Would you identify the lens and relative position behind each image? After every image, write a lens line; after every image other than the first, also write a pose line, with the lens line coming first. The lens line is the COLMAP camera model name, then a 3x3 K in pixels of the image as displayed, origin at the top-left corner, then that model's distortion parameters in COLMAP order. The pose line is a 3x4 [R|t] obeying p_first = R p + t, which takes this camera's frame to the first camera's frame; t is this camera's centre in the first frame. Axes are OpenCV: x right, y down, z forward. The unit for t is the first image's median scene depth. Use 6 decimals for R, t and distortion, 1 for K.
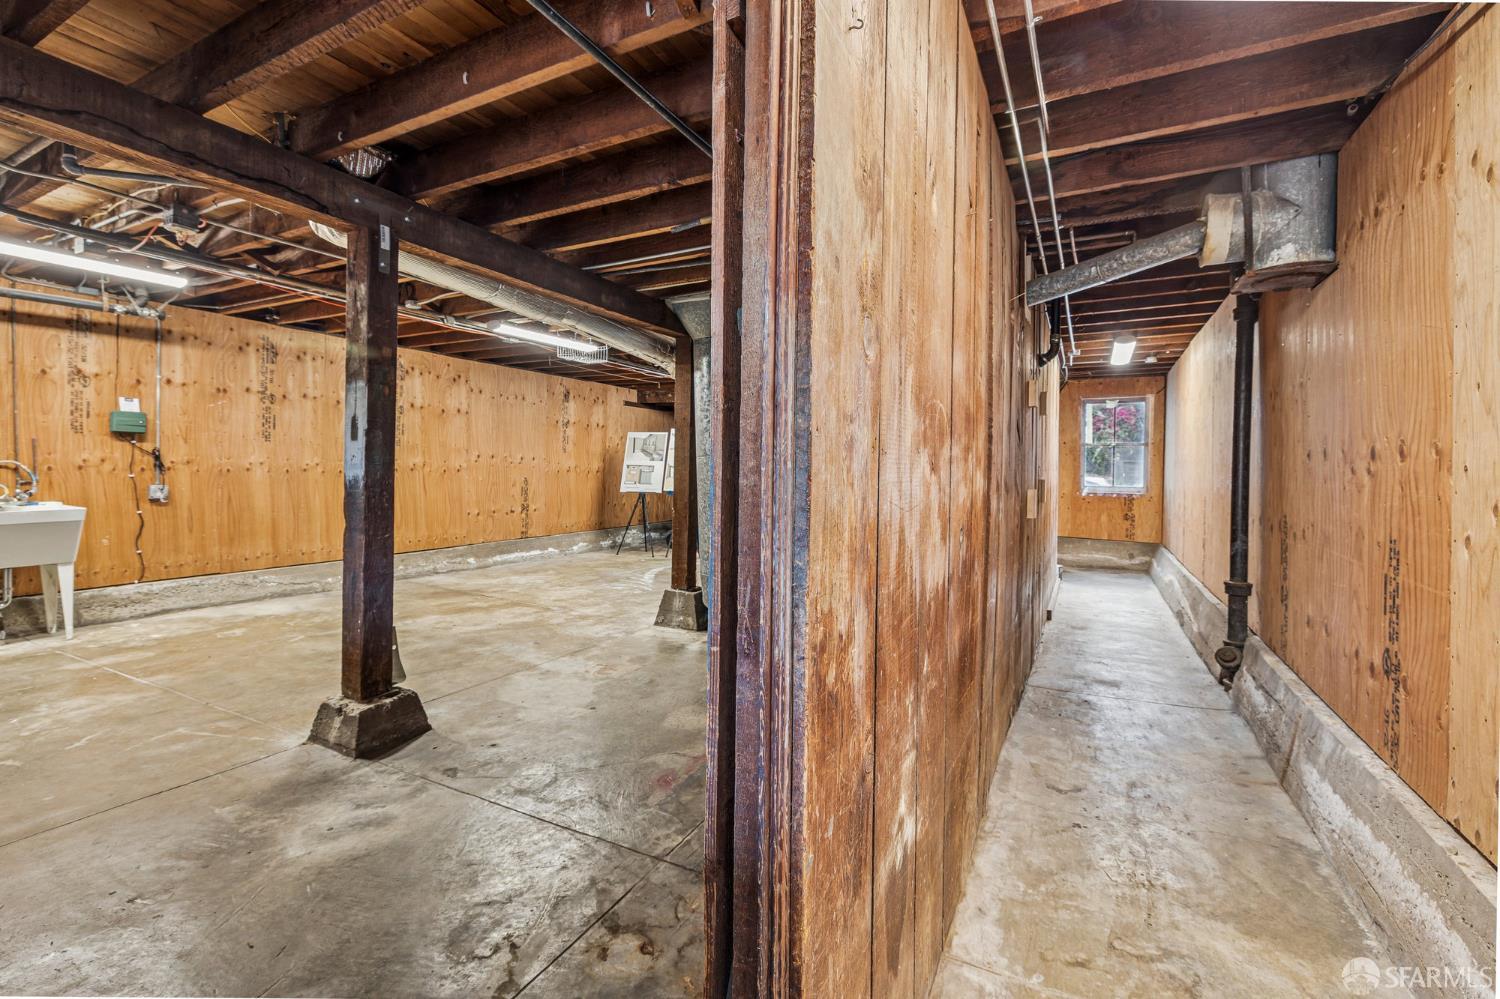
lens RADIAL K [[661.2, 0, 749.3], [0, 661.2, 468.0], [0, 0, 1]] dist [-0.000881, -0.000587]
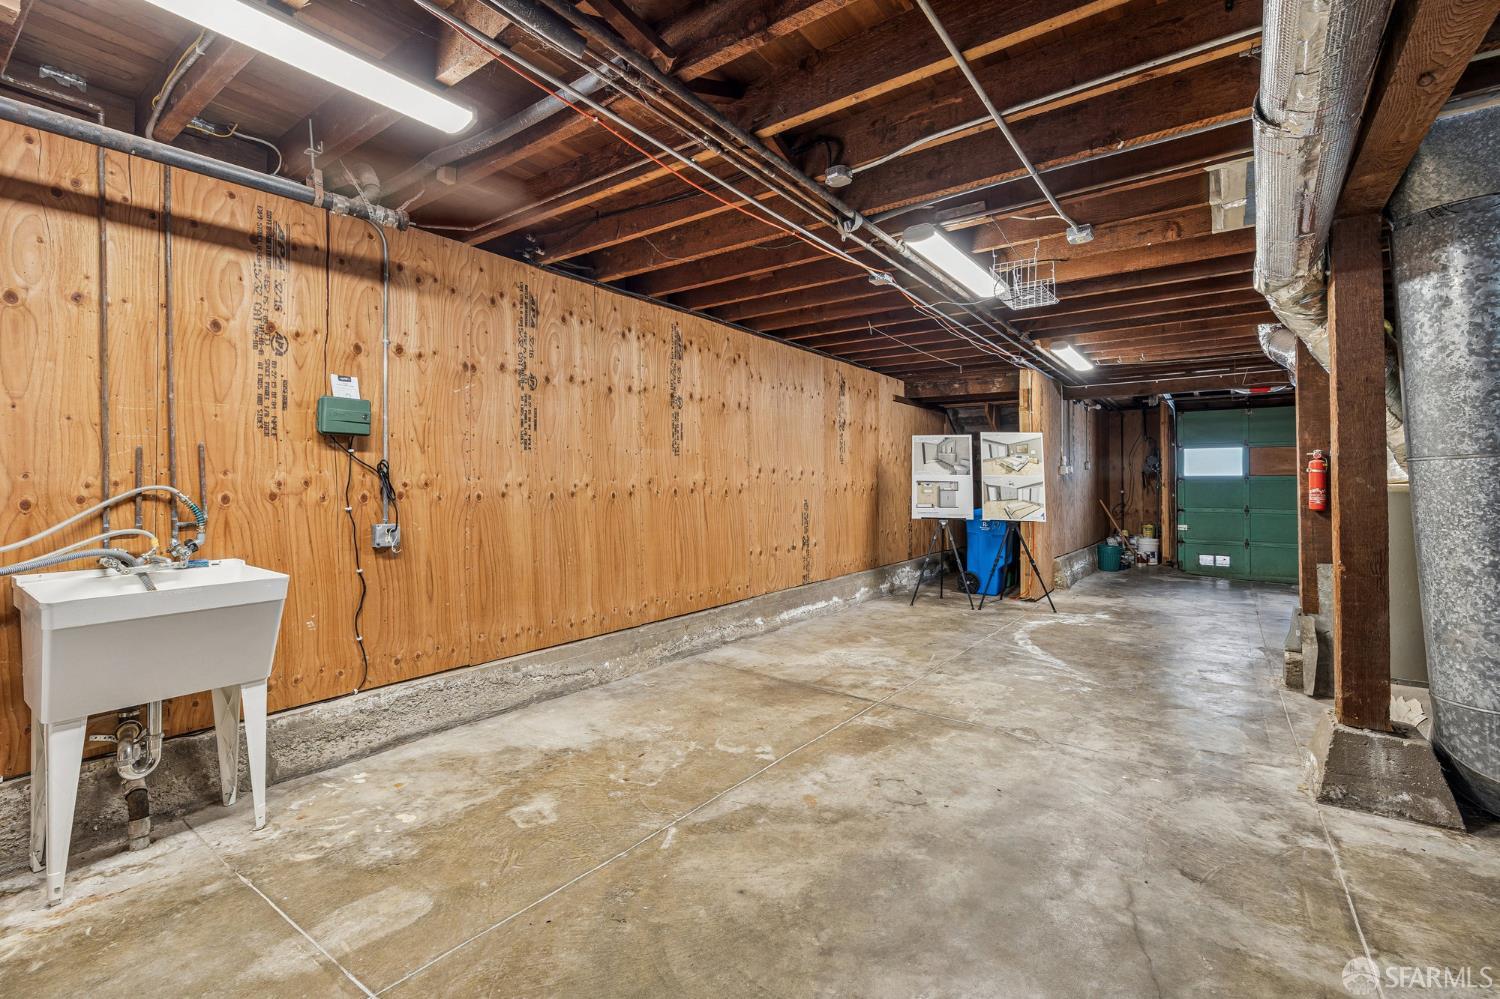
lens RADIAL K [[668.5, 0, 752.7], [0, 668.5, 472.1], [0, 0, 1]] dist [-0.000603, 0.000102]
pose [[0.990824, -0.018012, -0.133956, -0.489158], [0.015549, 0.999691, -0.019411, -0.003534], [0.134265, 0.017150, 0.990797, 0.450777]]
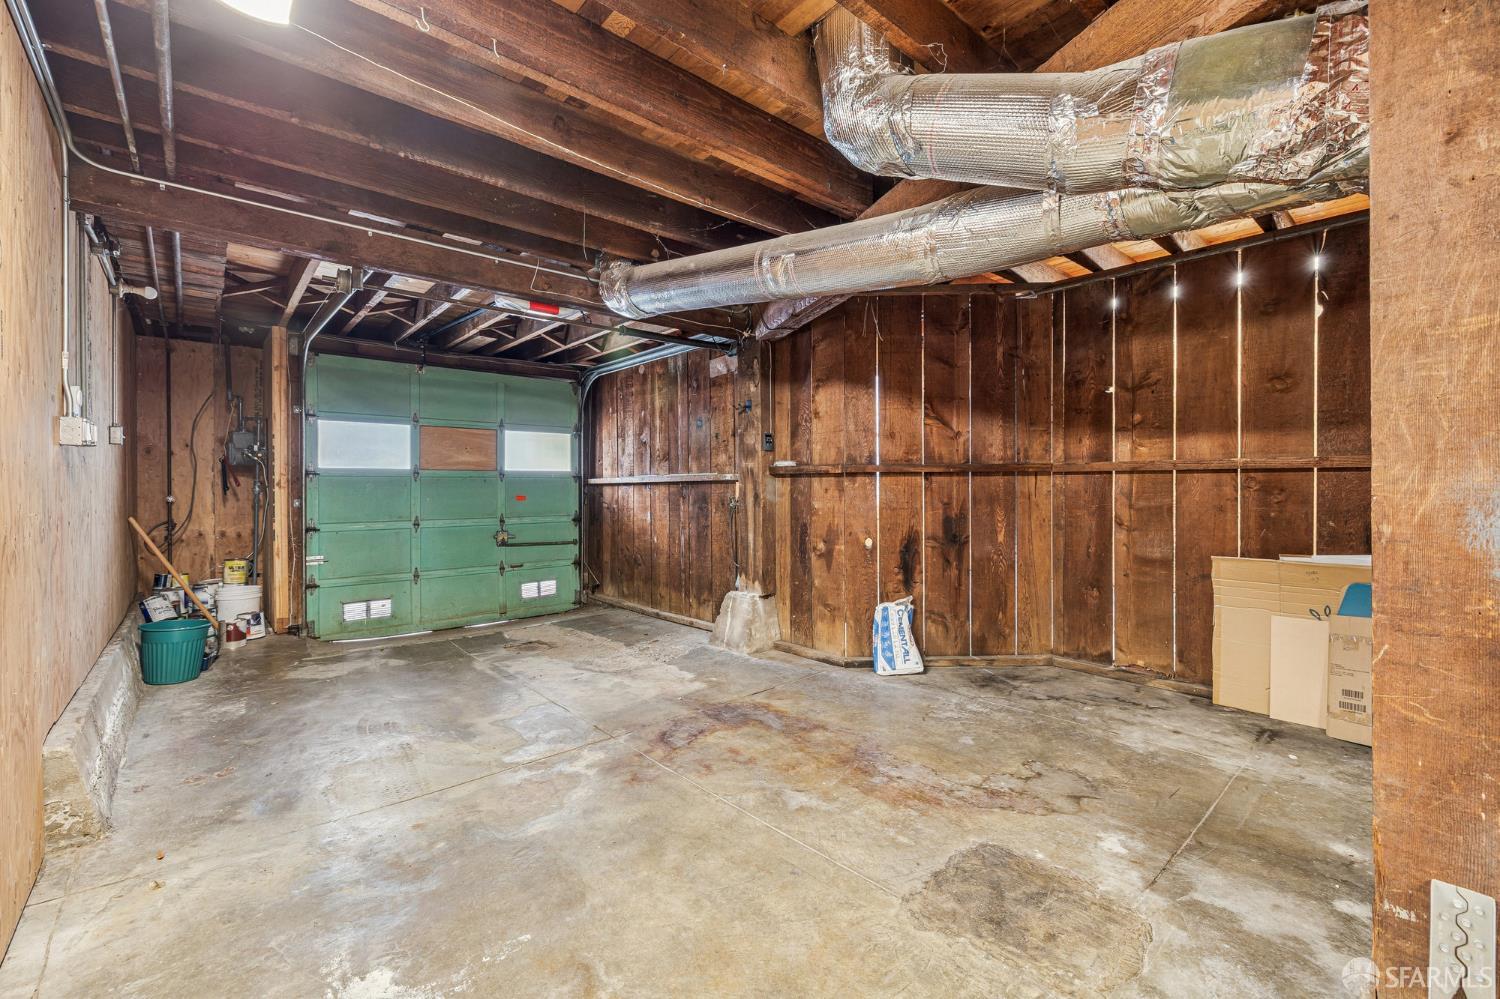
lens RADIAL K [[636.2, 0, 749.8], [0, 636.2, 489.1], [0, 0, 1]] dist [-0.000244, -0.000117]
pose [[0.347698, -0.022464, 0.937337, -0.245419], [0.010911, 0.999742, 0.019912, 0.010166], [-0.937543, 0.003304, 0.347854, 1.469392]]
